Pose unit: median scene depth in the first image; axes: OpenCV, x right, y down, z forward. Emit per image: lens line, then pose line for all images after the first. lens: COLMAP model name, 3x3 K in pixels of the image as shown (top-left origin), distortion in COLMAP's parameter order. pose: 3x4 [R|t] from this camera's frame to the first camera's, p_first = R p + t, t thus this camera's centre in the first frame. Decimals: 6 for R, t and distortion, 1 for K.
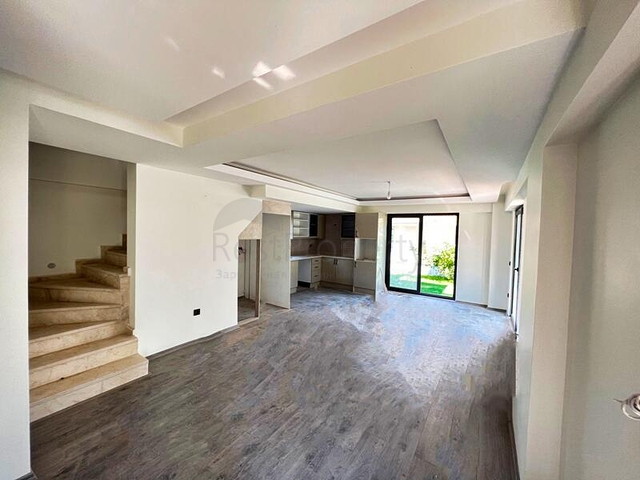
lens RADIAL K [[255.5, 0, 318.9], [0, 255.5, 238.5], [0, 0, 1]] dist [-0.001771, 0.000356]
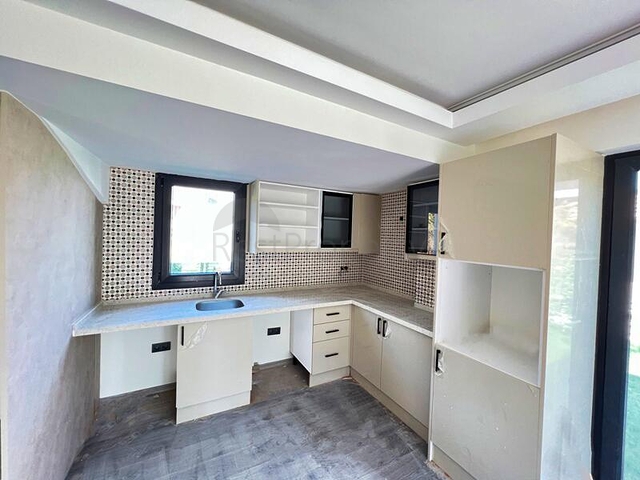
lens RADIAL K [[255.5, 0, 316.8], [0, 255.5, 238.4], [0, 0, 1]] dist [-0.001771, 0.000356]
pose [[0.885082, 0.007628, -0.465373, 0.165869], [-0.025502, 0.999159, -0.032124, -0.012159], [0.464737, 0.040300, 0.884531, 0.773379]]
